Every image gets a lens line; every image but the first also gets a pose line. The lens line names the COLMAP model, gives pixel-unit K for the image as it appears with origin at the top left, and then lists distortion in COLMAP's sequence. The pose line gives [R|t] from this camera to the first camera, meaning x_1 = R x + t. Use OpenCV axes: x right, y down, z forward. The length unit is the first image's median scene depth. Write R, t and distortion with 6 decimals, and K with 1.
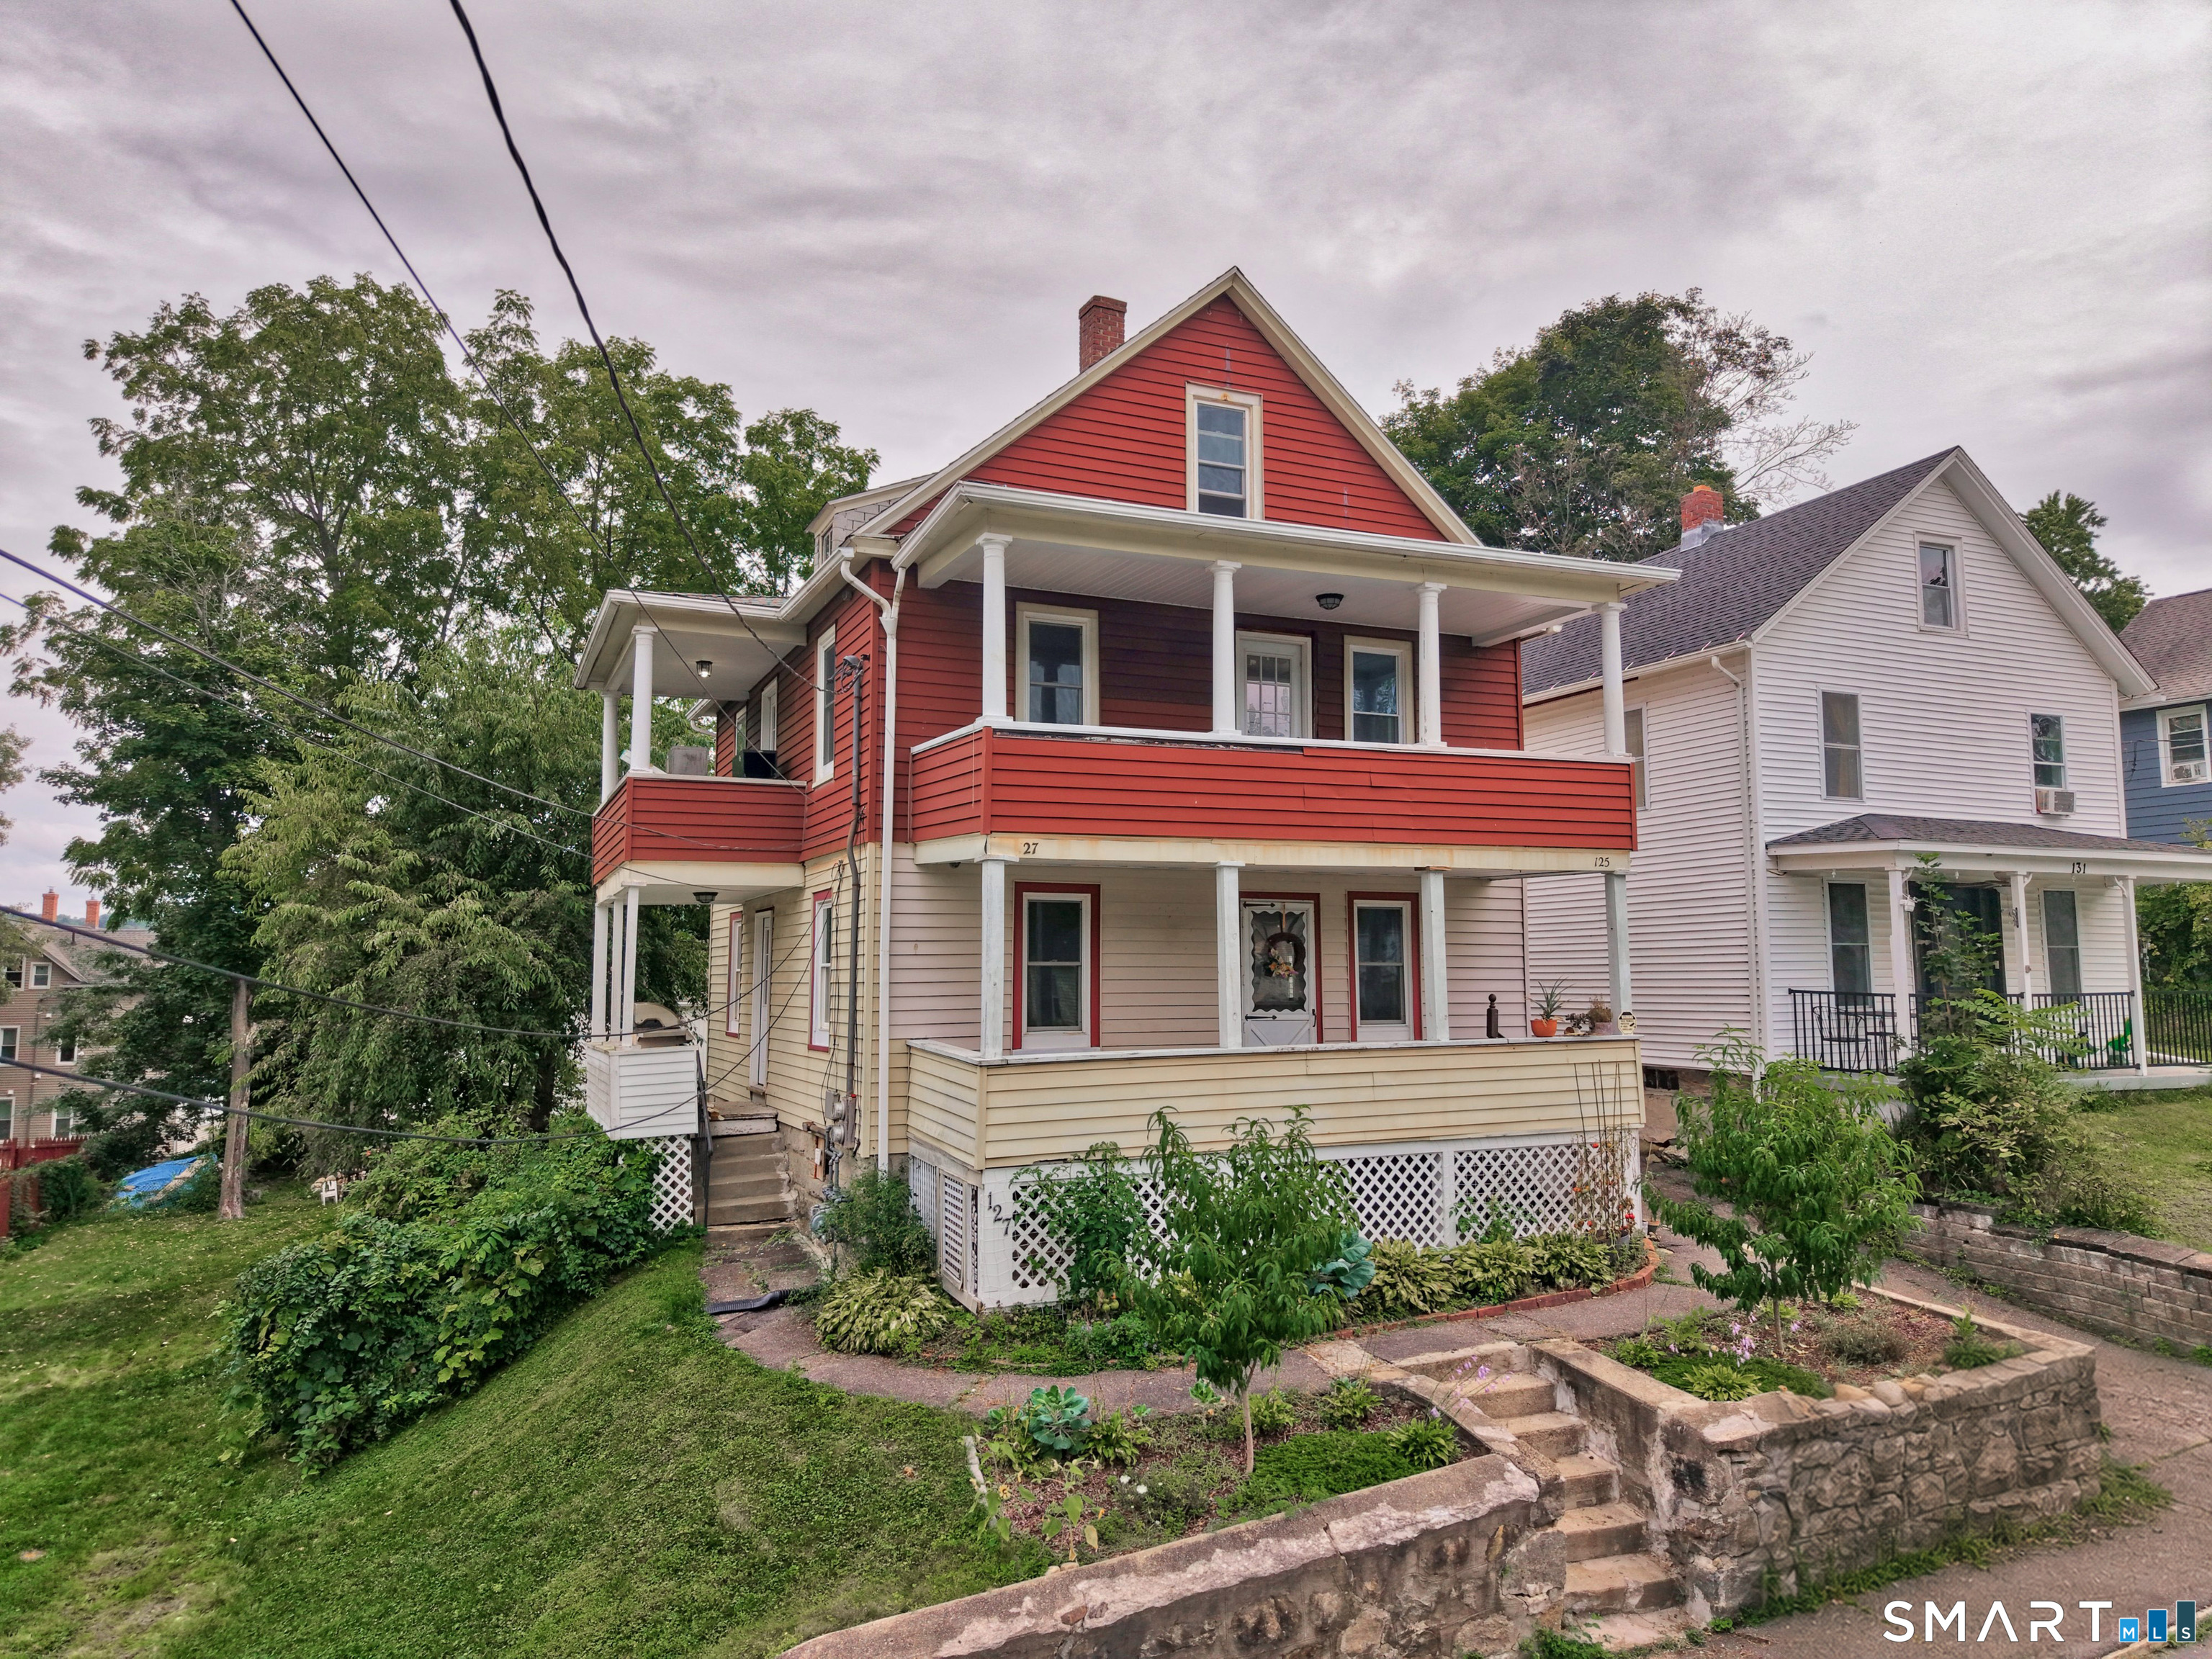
lens RADIAL K [[1486.5, 0, 1105.5], [0, 1486.5, 810.3], [0, 0, 1]] dist [0.002237, -0.001733]
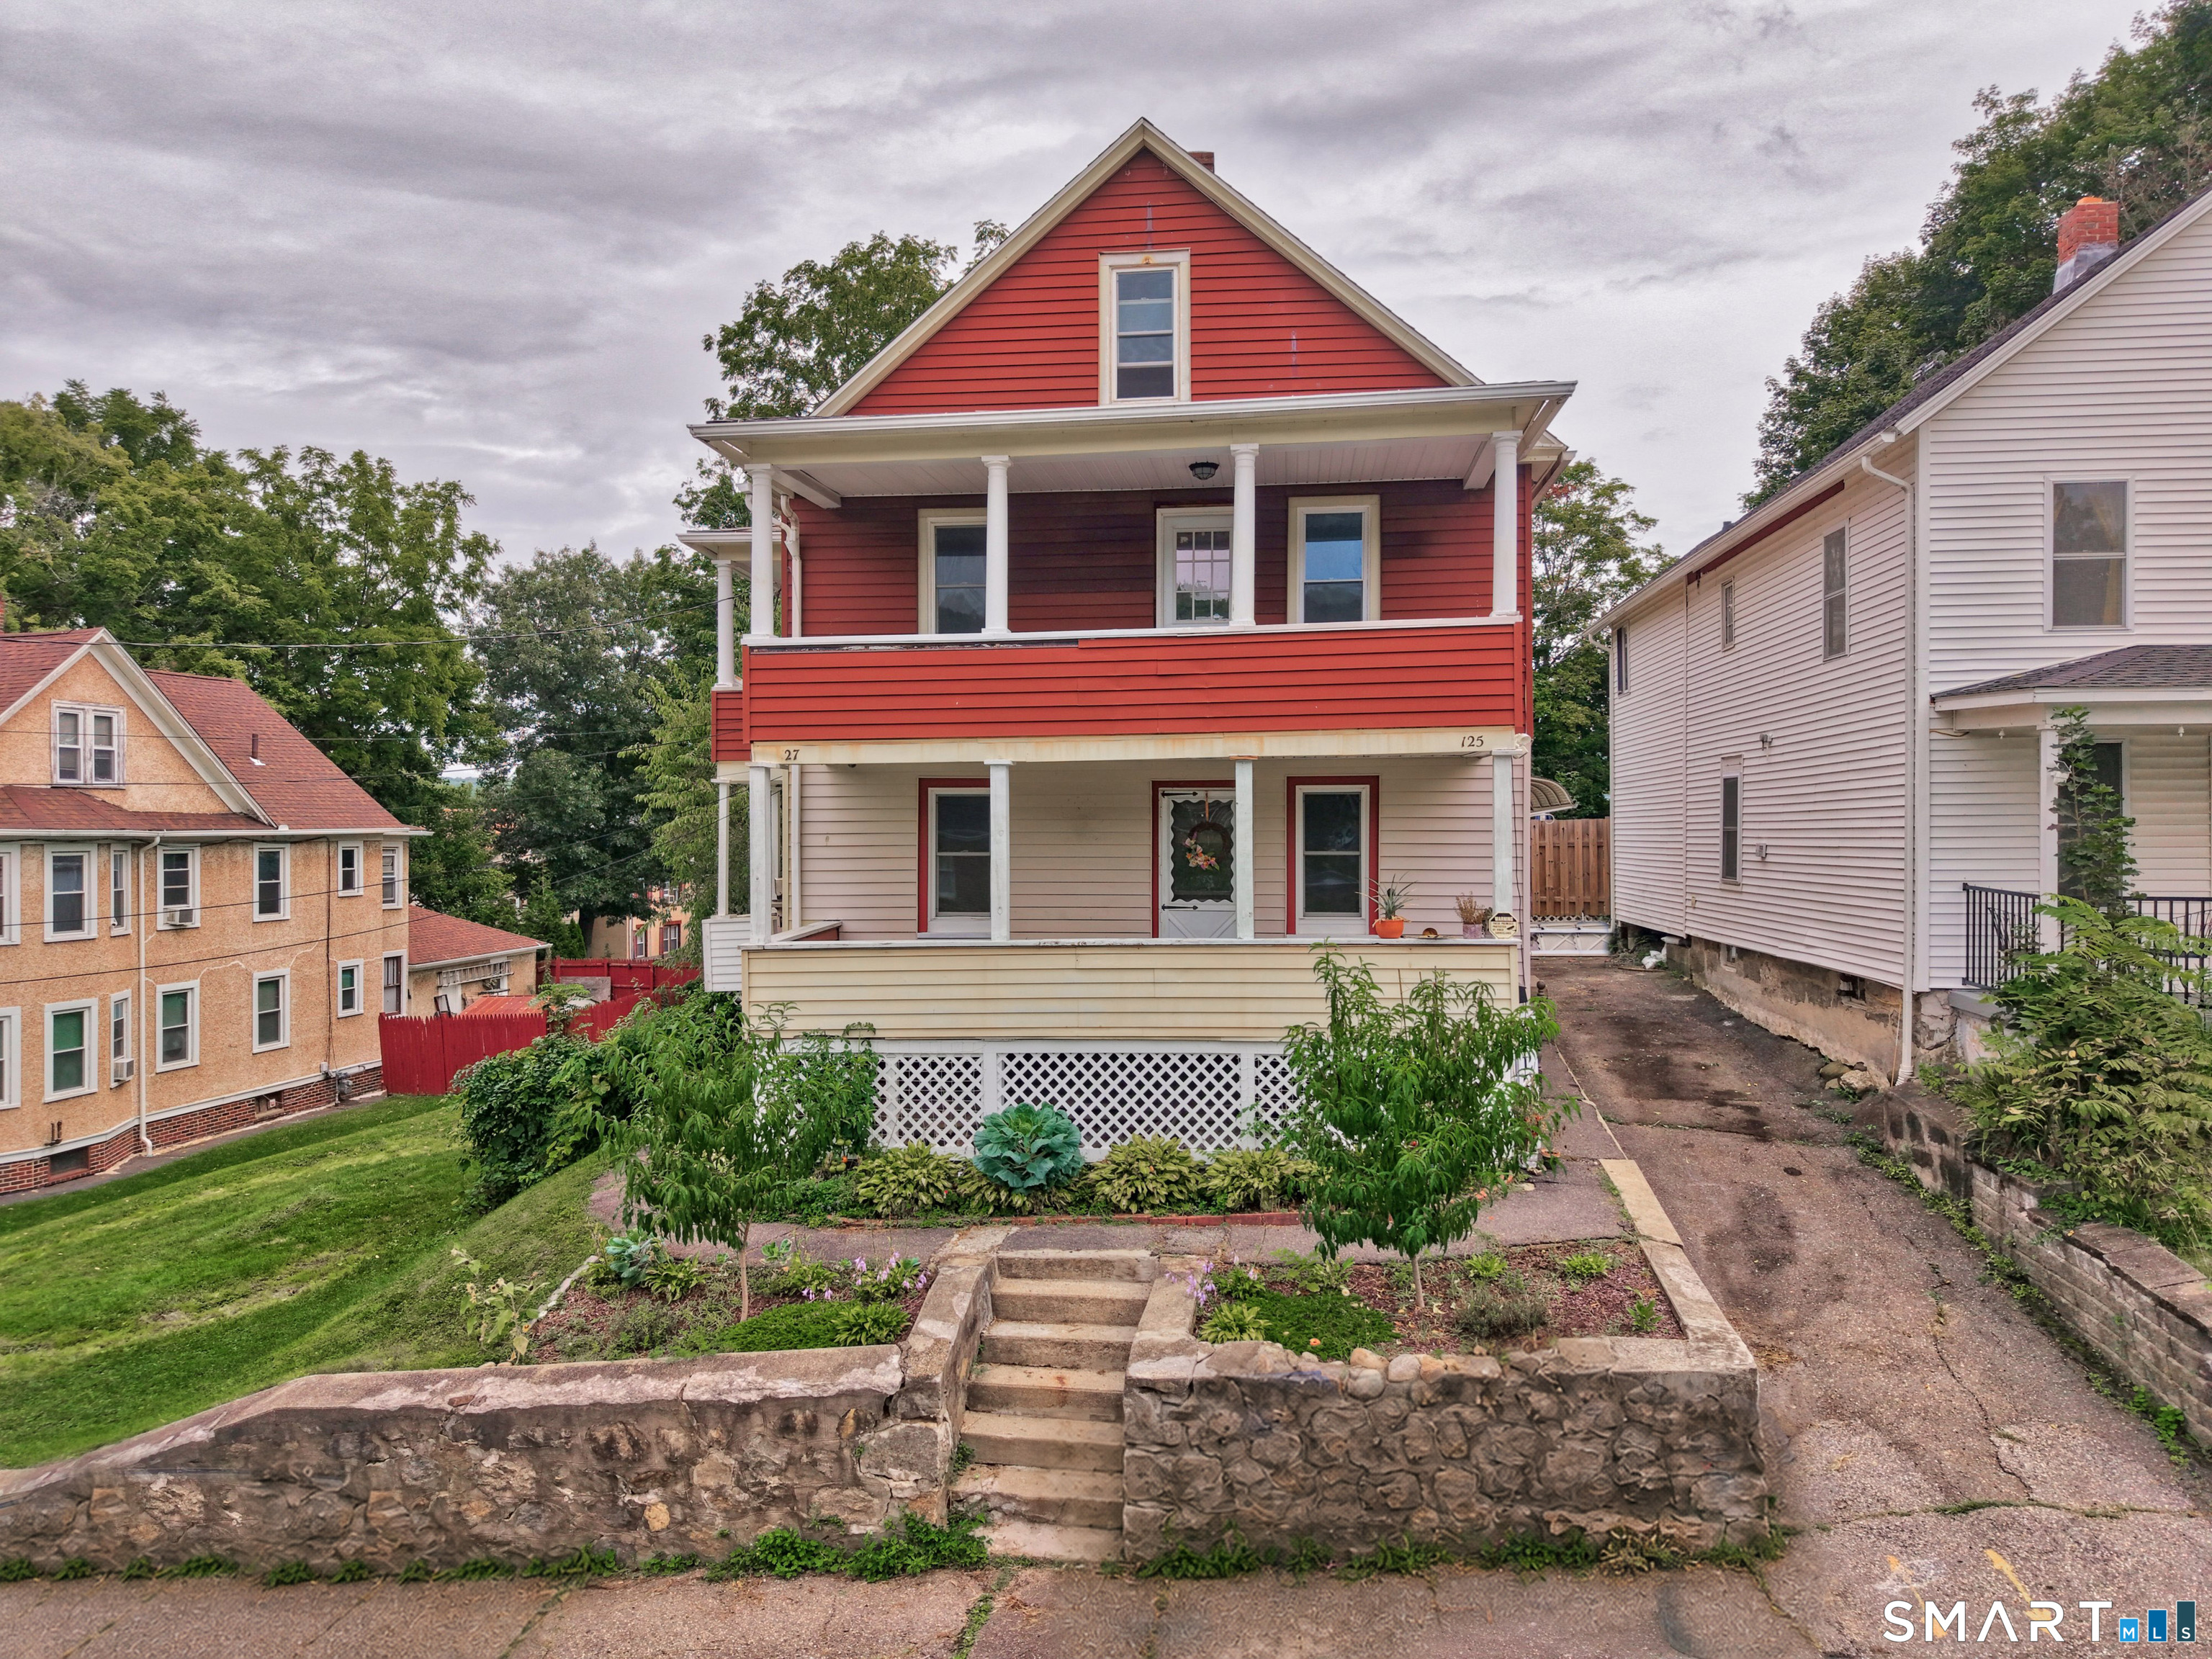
lens RADIAL K [[1477.0, 0, 1114.5], [0, 1477.0, 830.5], [0, 0, 1]] dist [0.012217, -0.002275]
pose [[0.860111, 0.000405, -0.510107, 0.666425], [0.057495, 0.993550, 0.097733, -0.011341], [0.506856, -0.113390, 0.854540, 0.171505]]
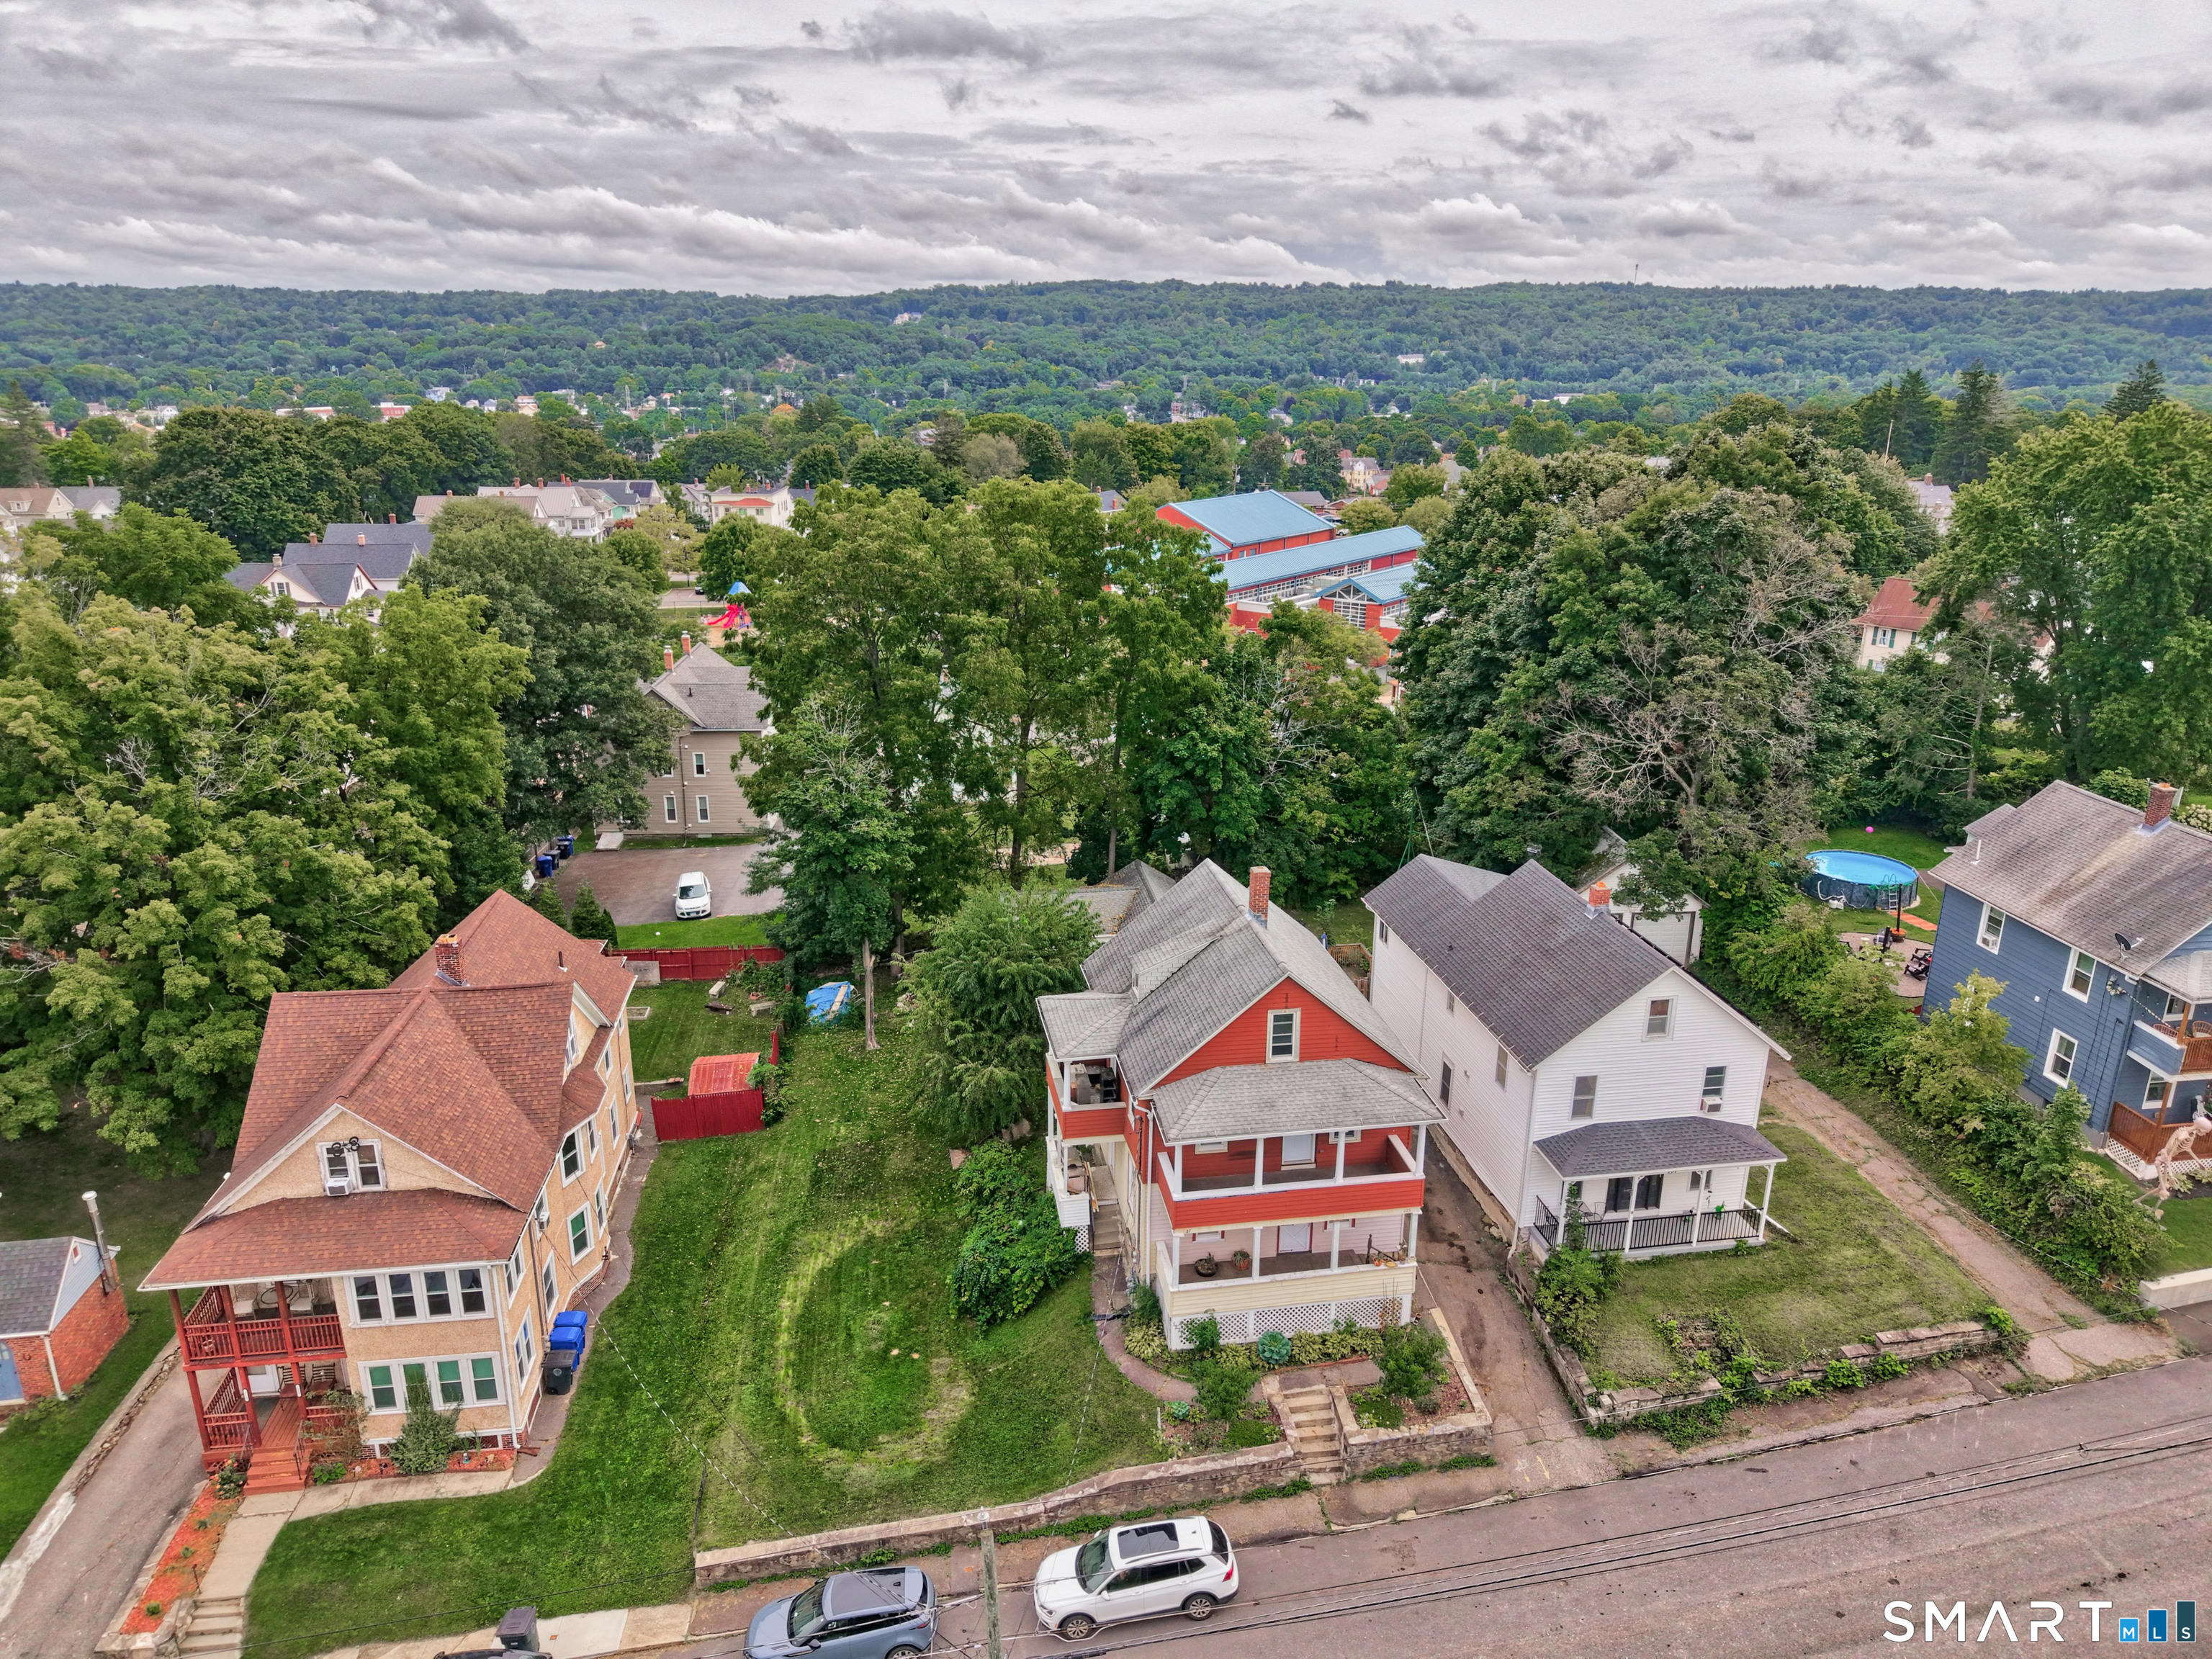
lens RADIAL K [[1486.5, 0, 1105.5], [0, 1486.5, 810.3], [0, 0, 1]] dist [0.002237, -0.001733]
pose [[0.967804, 0.081494, -0.238147, 0.435018], [0.021303, 0.916223, 0.400103, -1.952539], [0.250802, -0.392294, 0.884988, -1.419258]]
